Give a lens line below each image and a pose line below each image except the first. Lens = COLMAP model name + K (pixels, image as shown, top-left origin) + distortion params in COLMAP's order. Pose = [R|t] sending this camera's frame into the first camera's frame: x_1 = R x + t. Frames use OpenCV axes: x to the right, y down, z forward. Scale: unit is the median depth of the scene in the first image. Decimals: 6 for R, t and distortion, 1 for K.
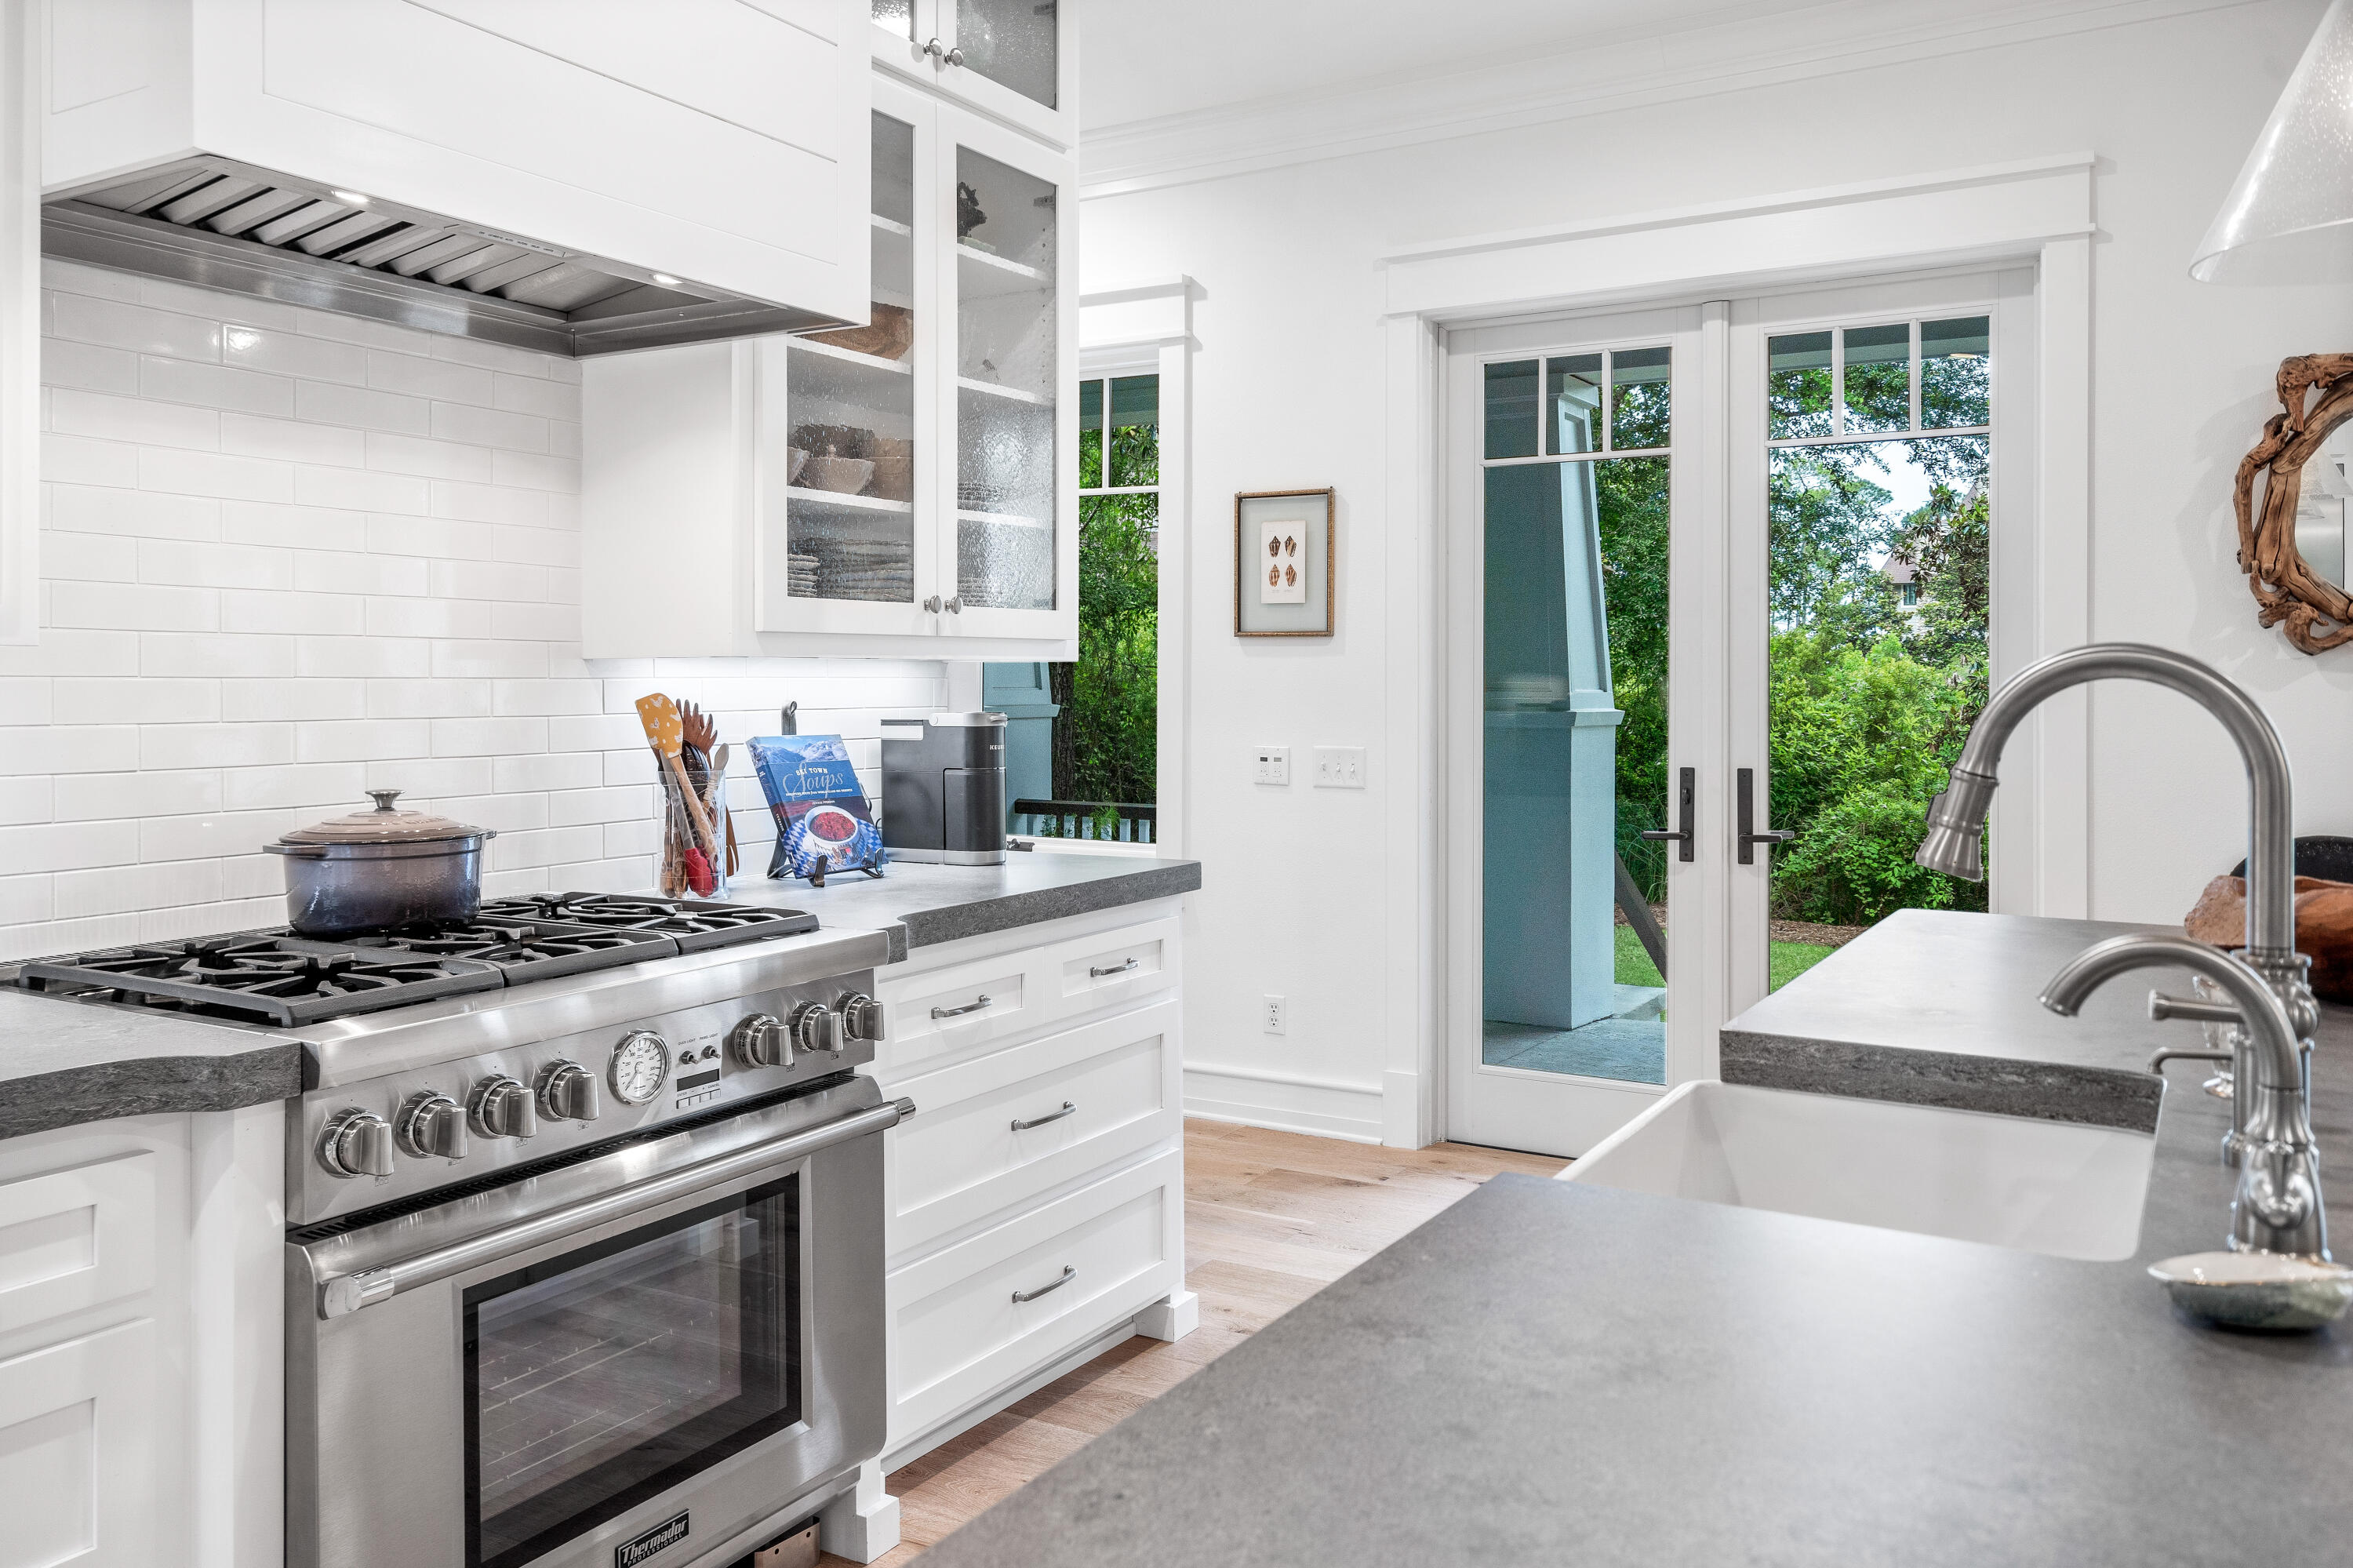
lens RADIAL K [[1750.3, 0, 1155.3], [0, 1750.3, 693.1], [0, 0, 1]] dist [0.000829, 0.000469]
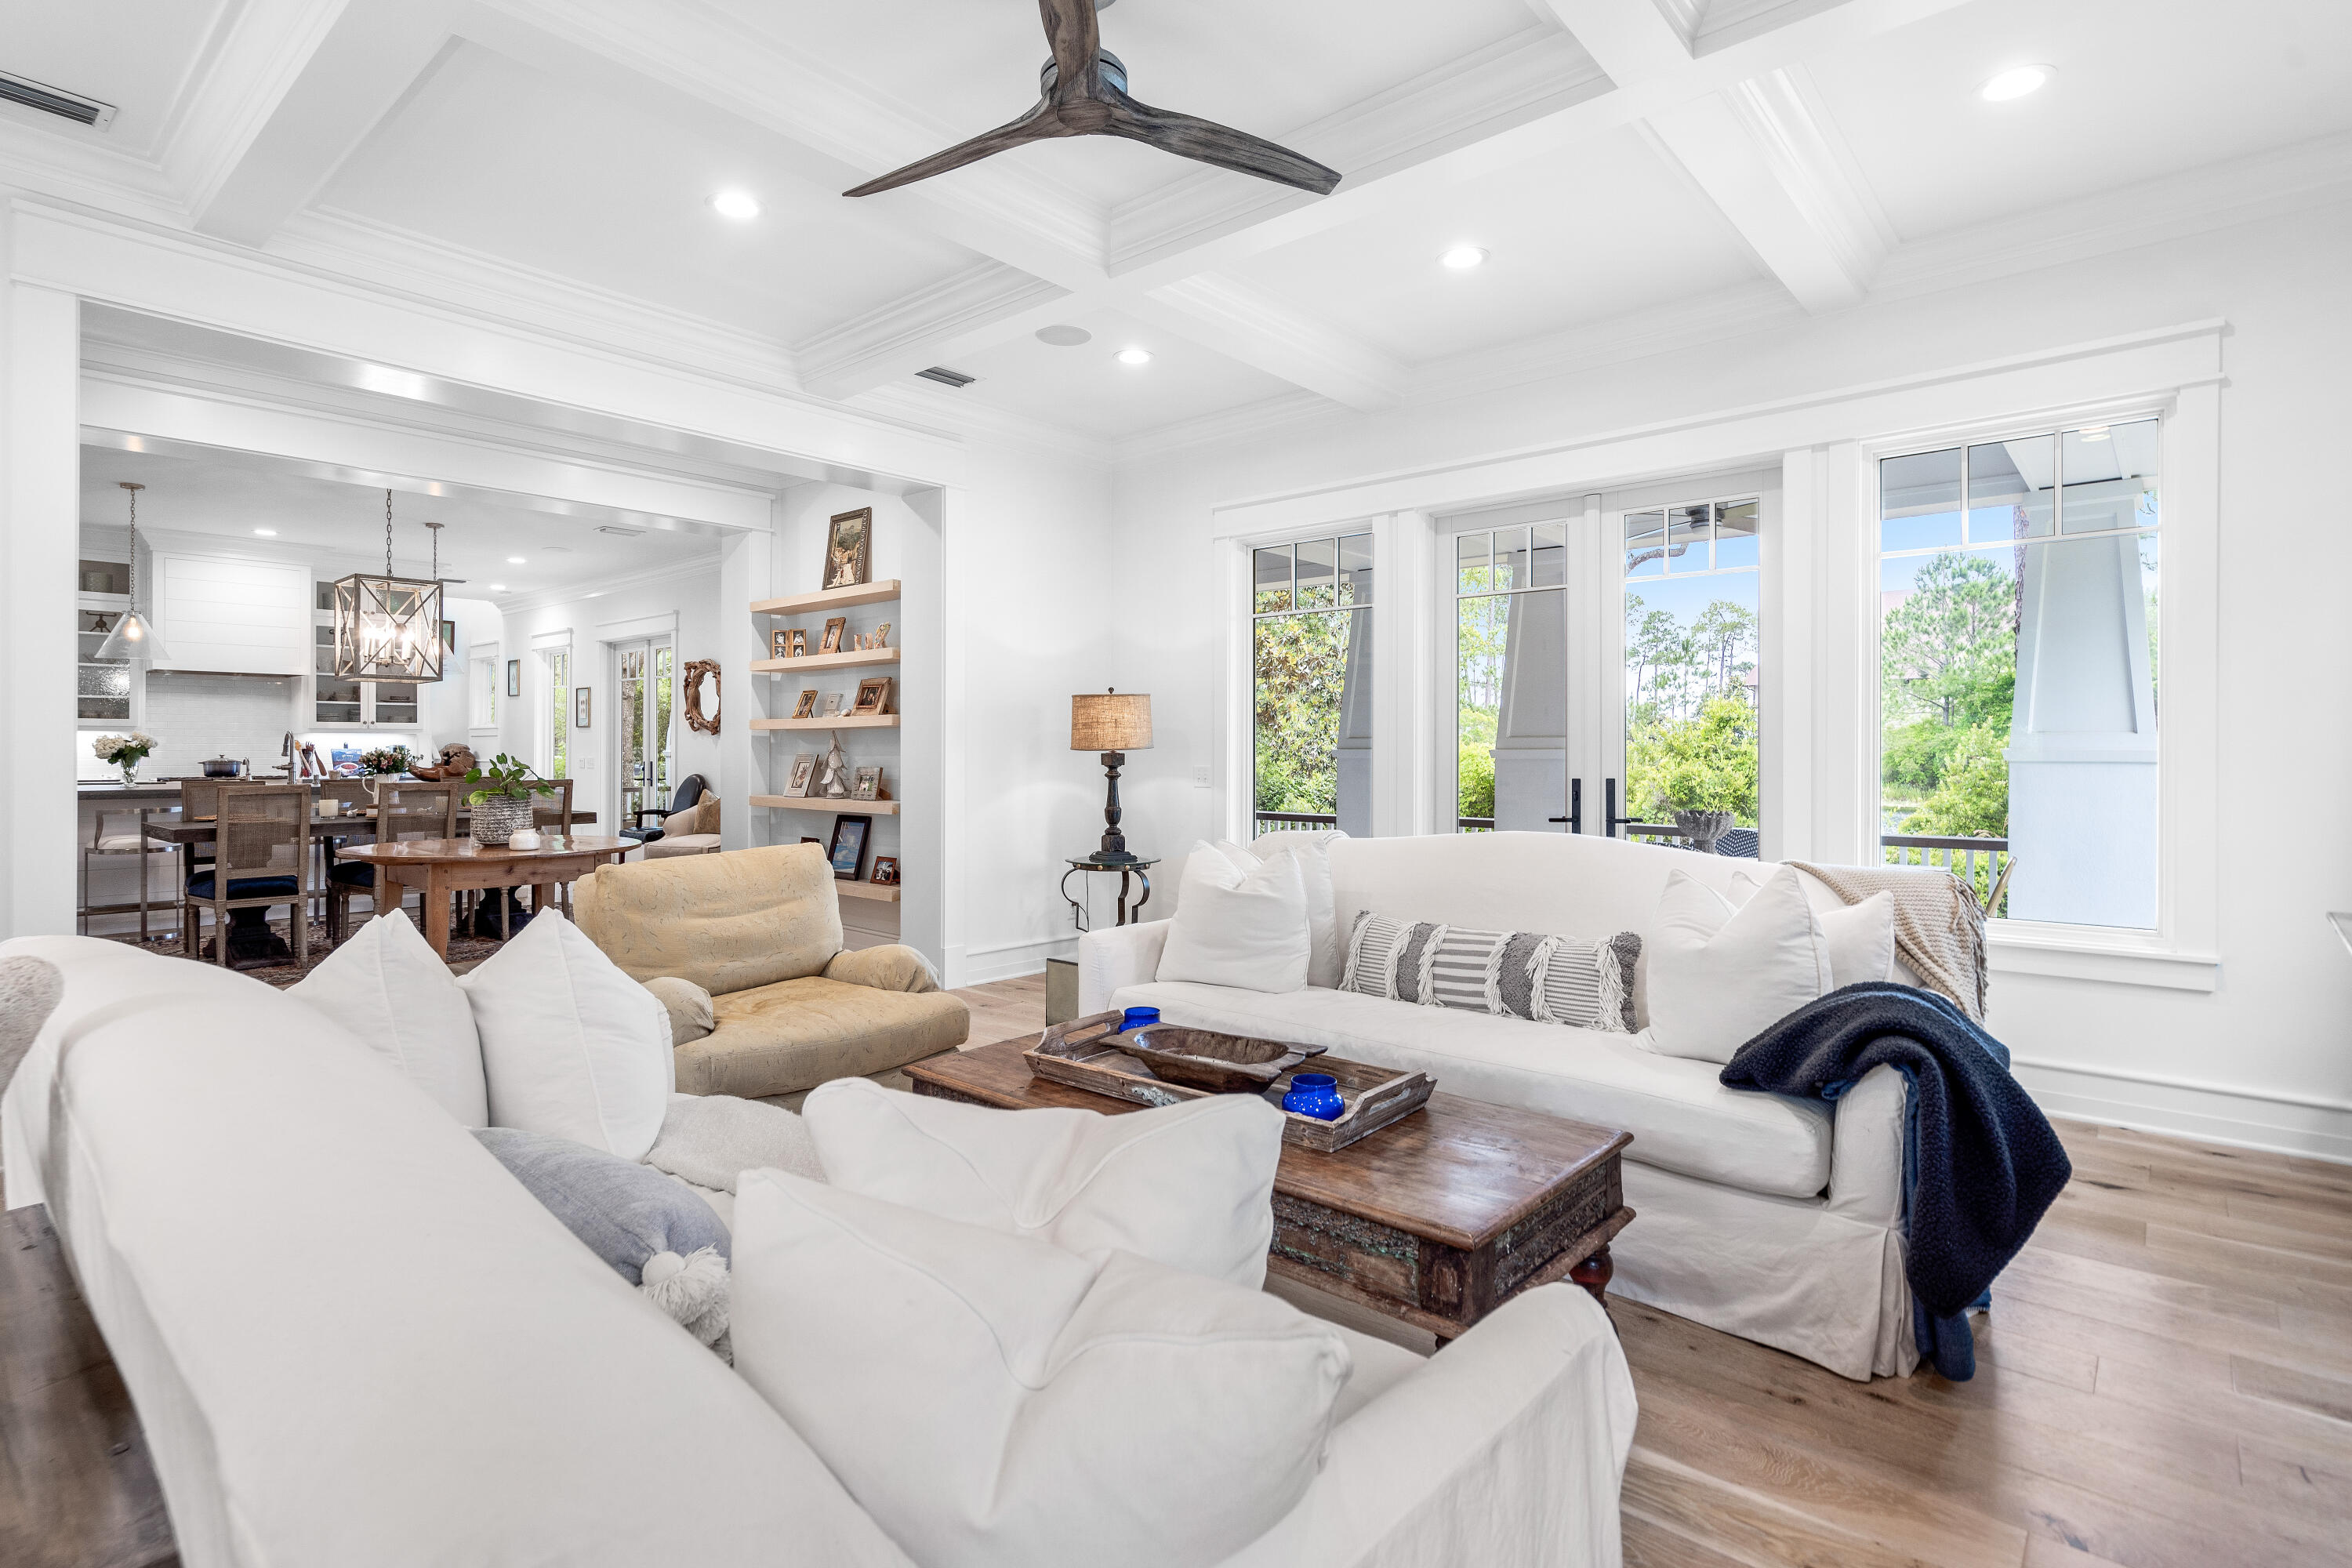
lens RADIAL K [[1183.0, 0, 1179.9], [0, 1183.0, 743.1], [0, 0, 1]] dist [-0.002005, 0.002005]
pose [[0.983899, -0.002019, -0.178712, 2.343137], [-0.000295, 0.999916, -0.012919, 0.043441], [0.178723, 0.012764, 0.983817, -1.621247]]
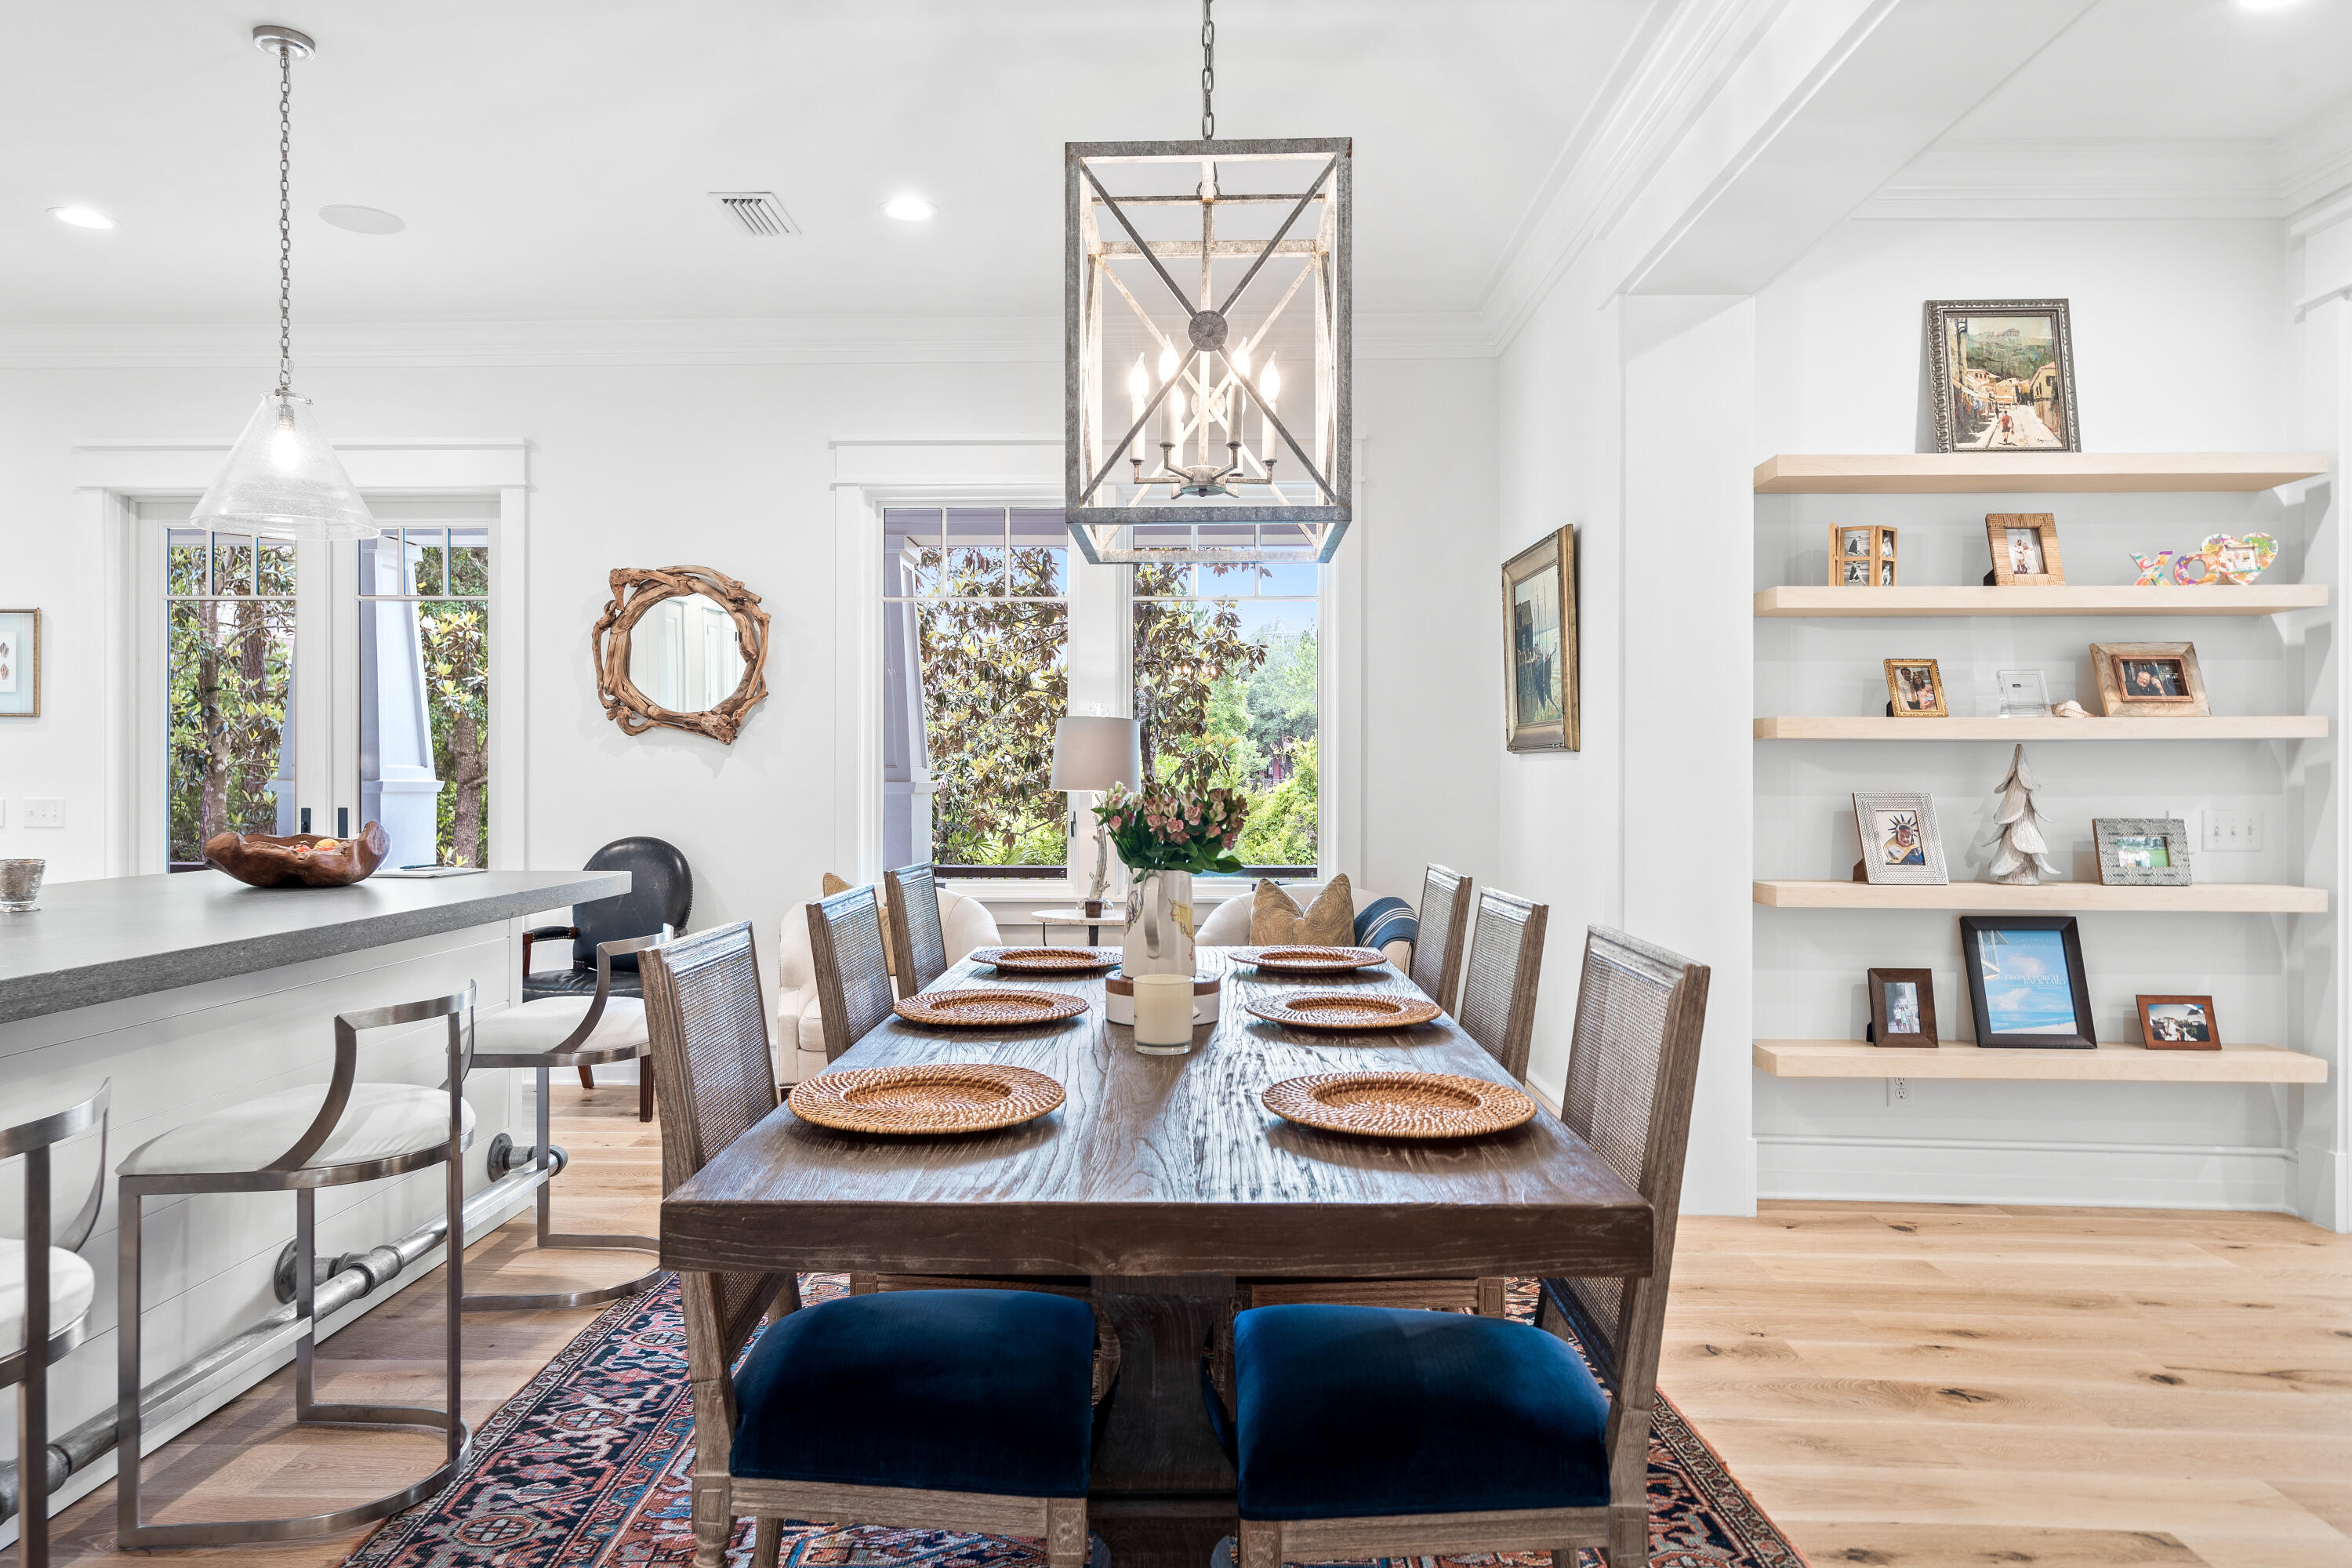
lens RADIAL K [[1424.8, 0, 1148.9], [0, 1424.8, 778.5], [0, 0, 1]] dist [0.003883, 0.003207]
pose [[0.867931, 0.000585, 0.496684, 0.397574], [0.001913, 0.999988, -0.004522, 0.029589], [-0.496681, 0.004875, 0.867920, -0.529227]]
